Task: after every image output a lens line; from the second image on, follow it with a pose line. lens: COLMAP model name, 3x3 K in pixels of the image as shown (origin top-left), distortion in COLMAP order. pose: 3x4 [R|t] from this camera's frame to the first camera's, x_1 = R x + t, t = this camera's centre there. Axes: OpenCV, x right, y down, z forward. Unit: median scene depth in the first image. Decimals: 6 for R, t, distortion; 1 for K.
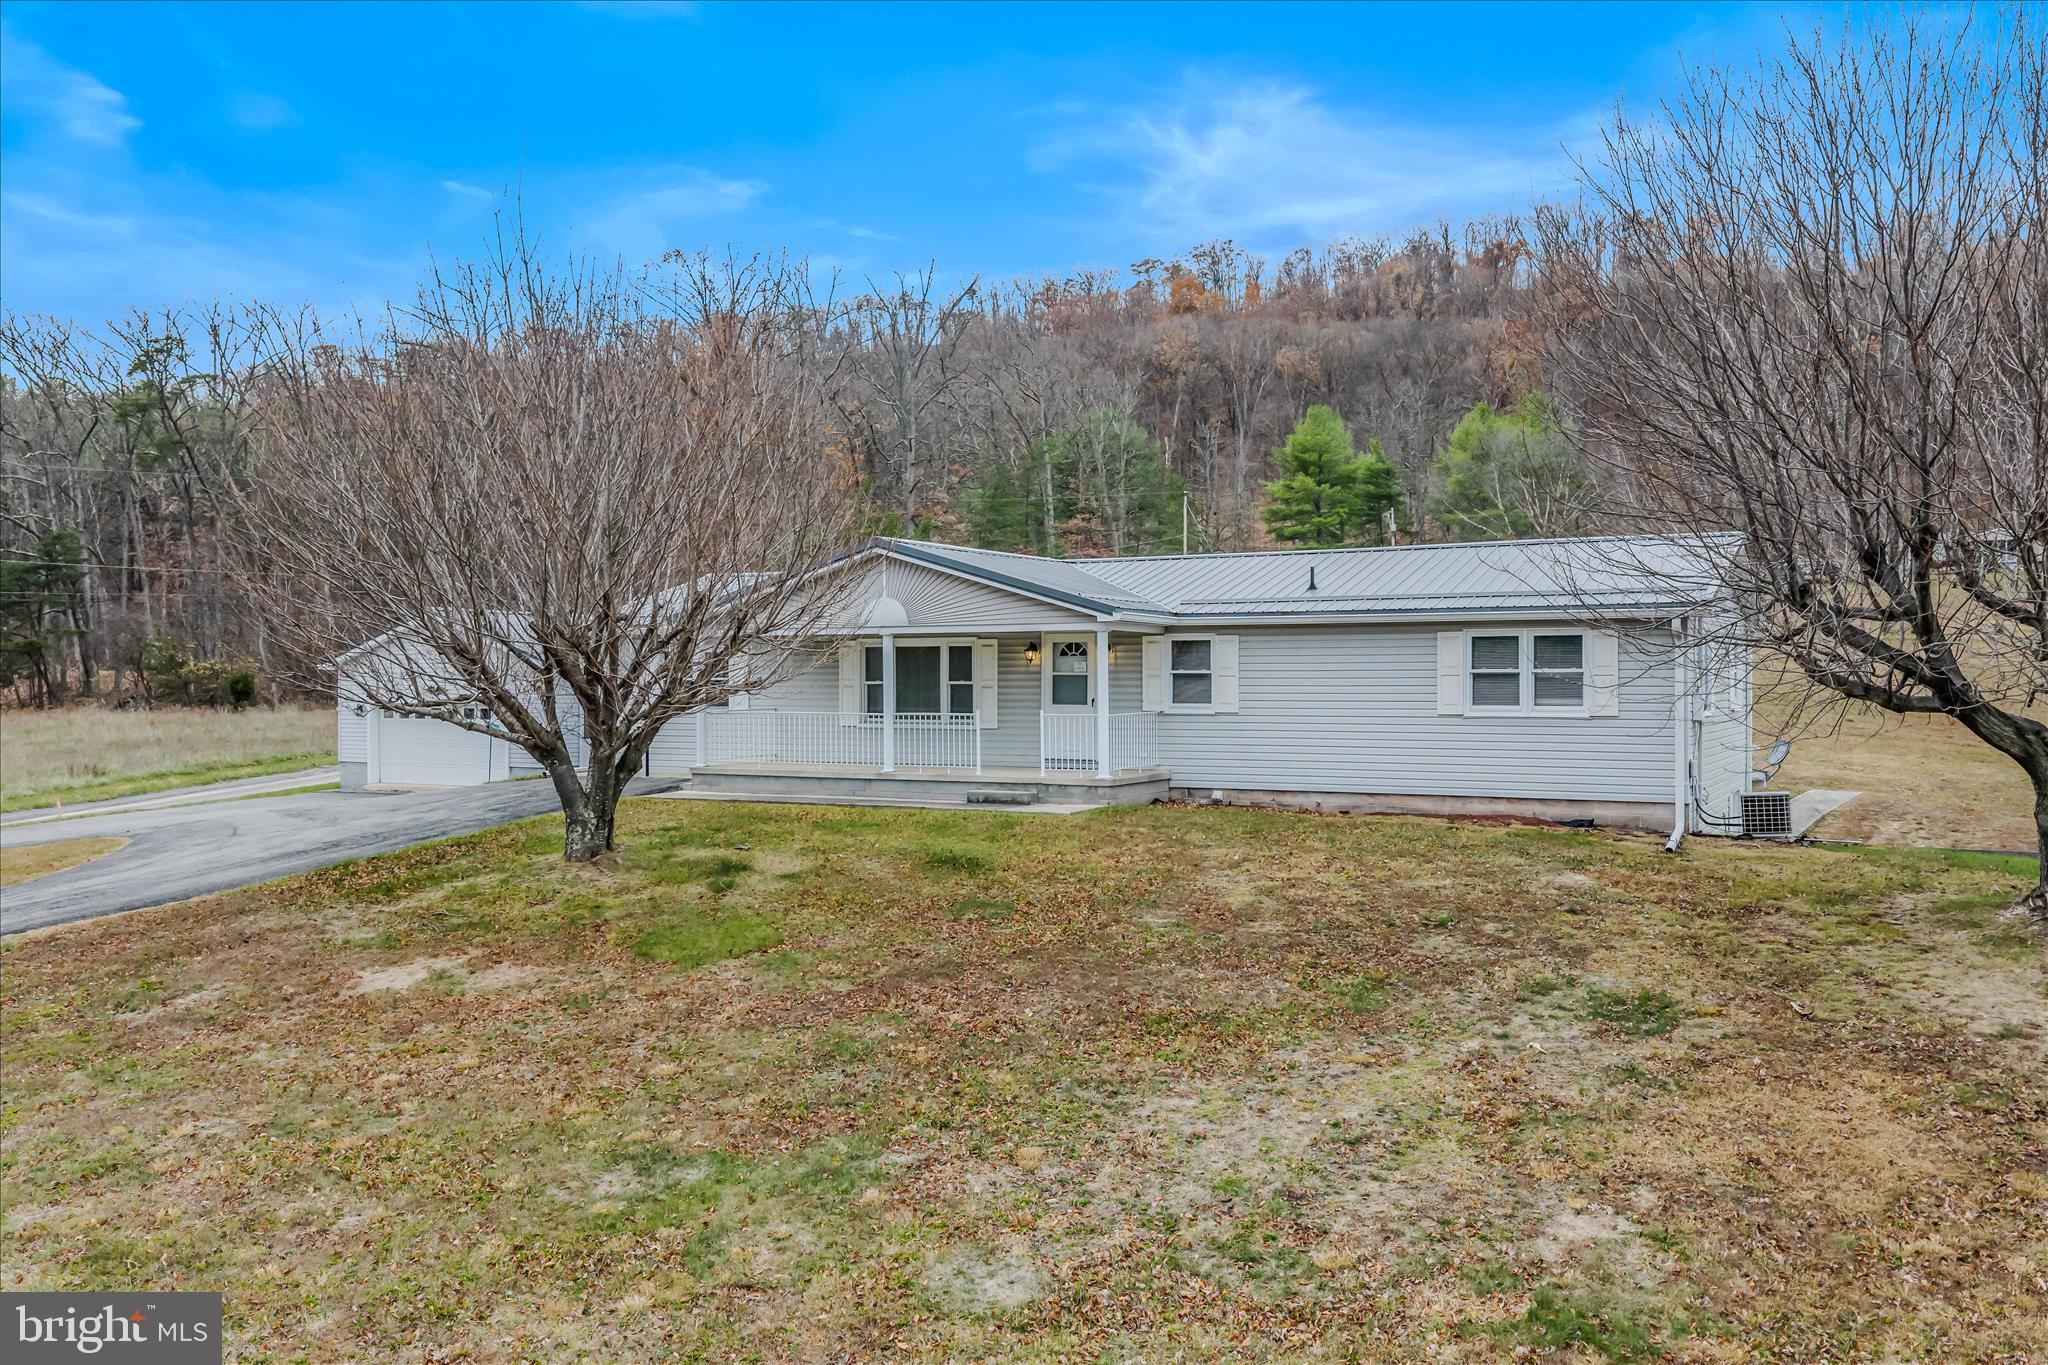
lens RADIAL K [[1713.0, 0, 1025.9], [0, 1713.0, 713.8], [0, 0, 1]] dist [0.027000, -0.054769]
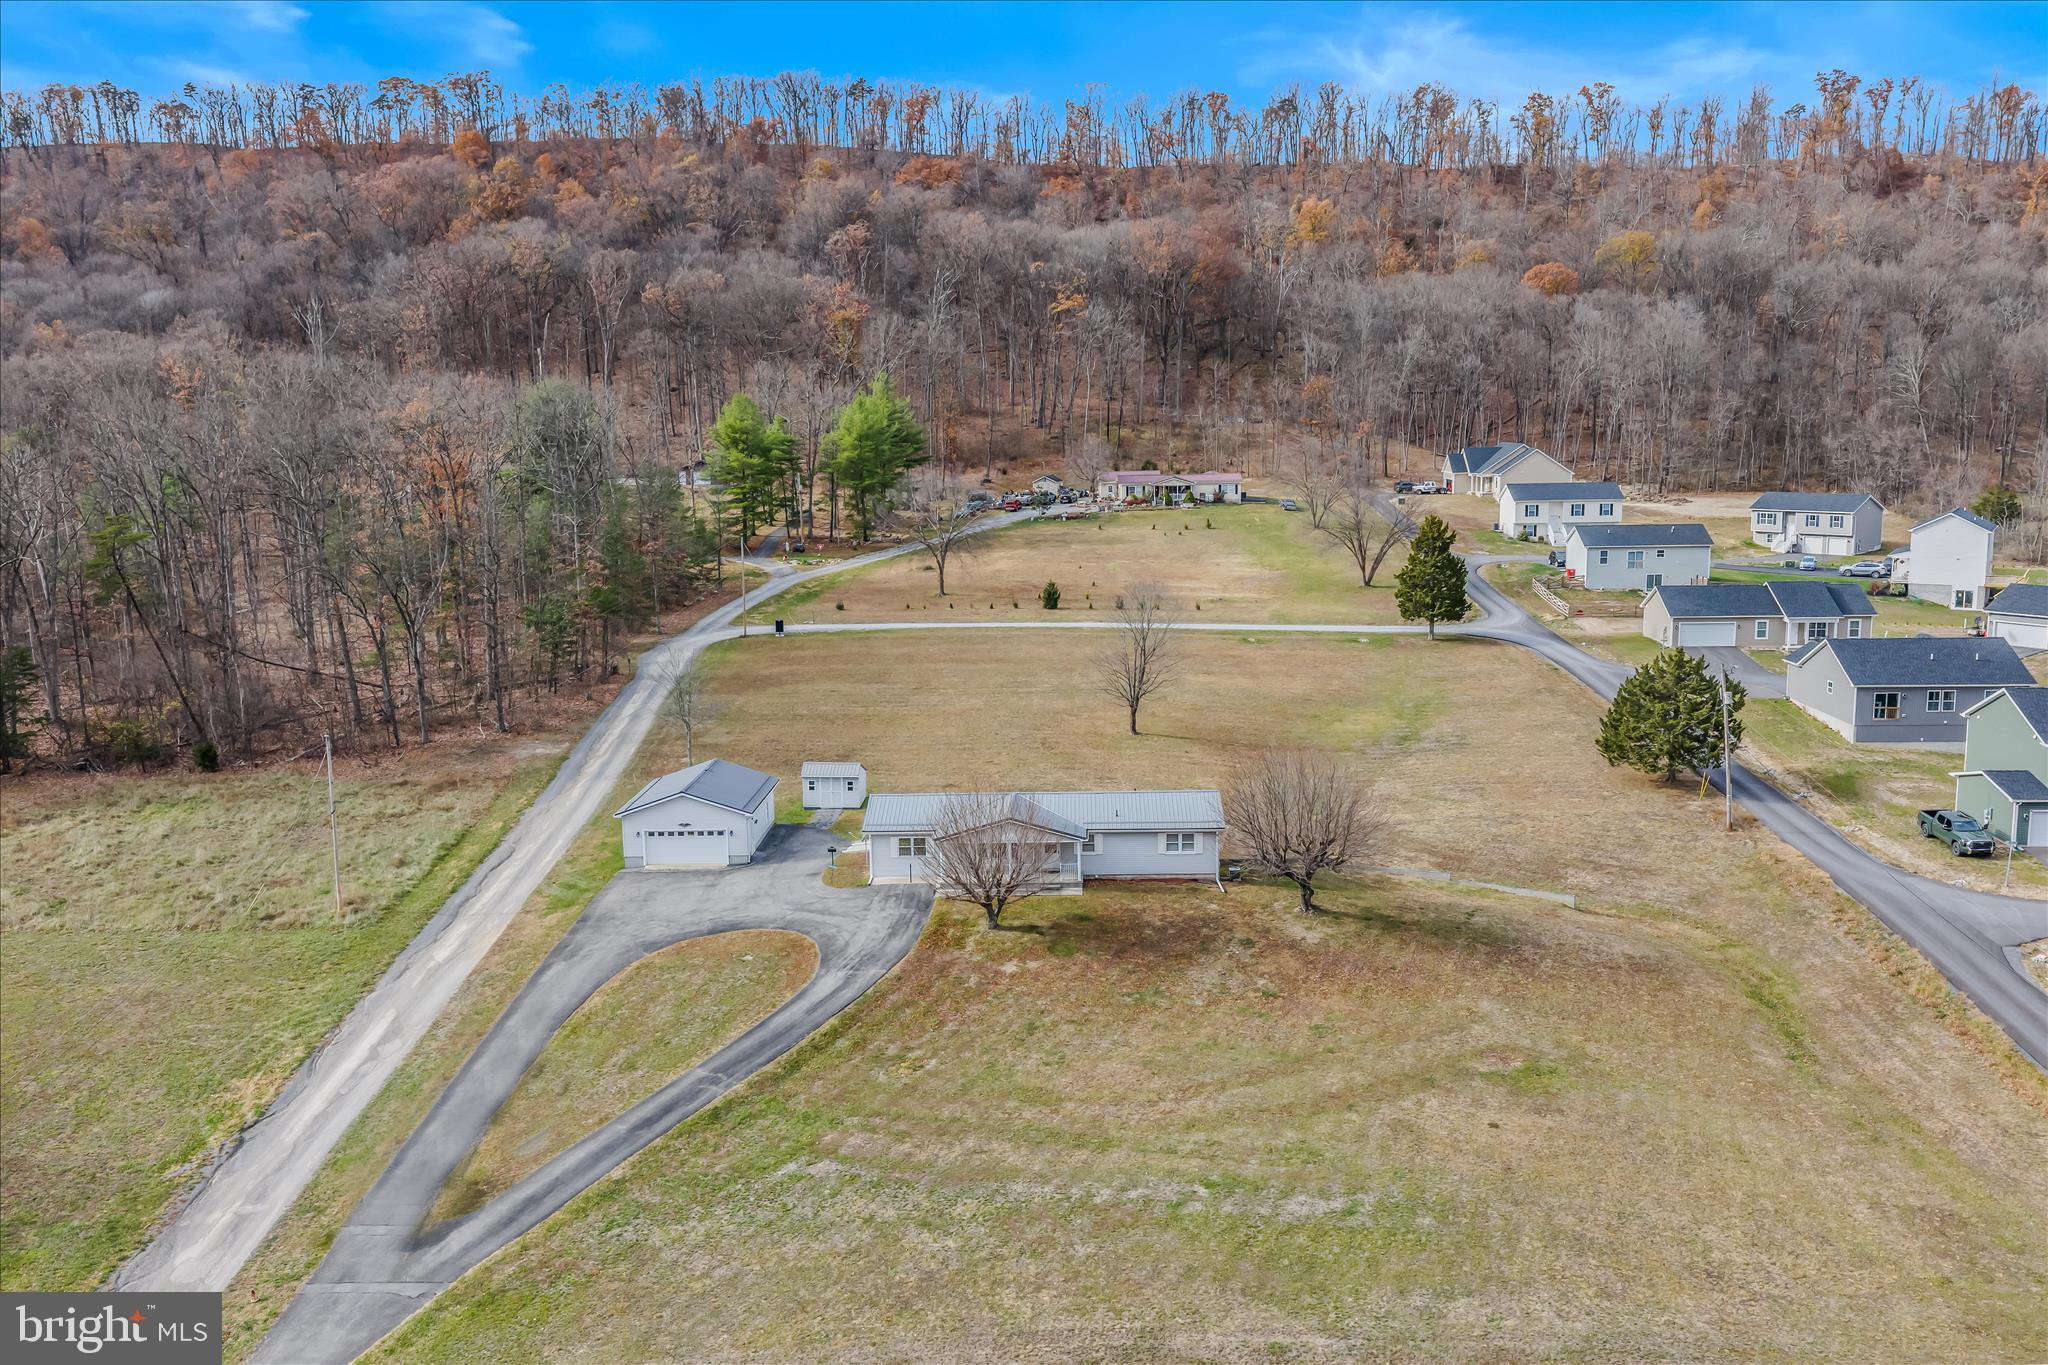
lens RADIAL K [[1713.0, 0, 1025.9], [0, 1713.0, 713.8], [0, 0, 1]] dist [0.027000, -0.054769]
pose [[0.890633, -0.091162, 0.445490, -2.294713], [0.024742, 0.987962, 0.152706, -1.215153], [-0.454049, -0.124983, 0.882167, -2.985933]]
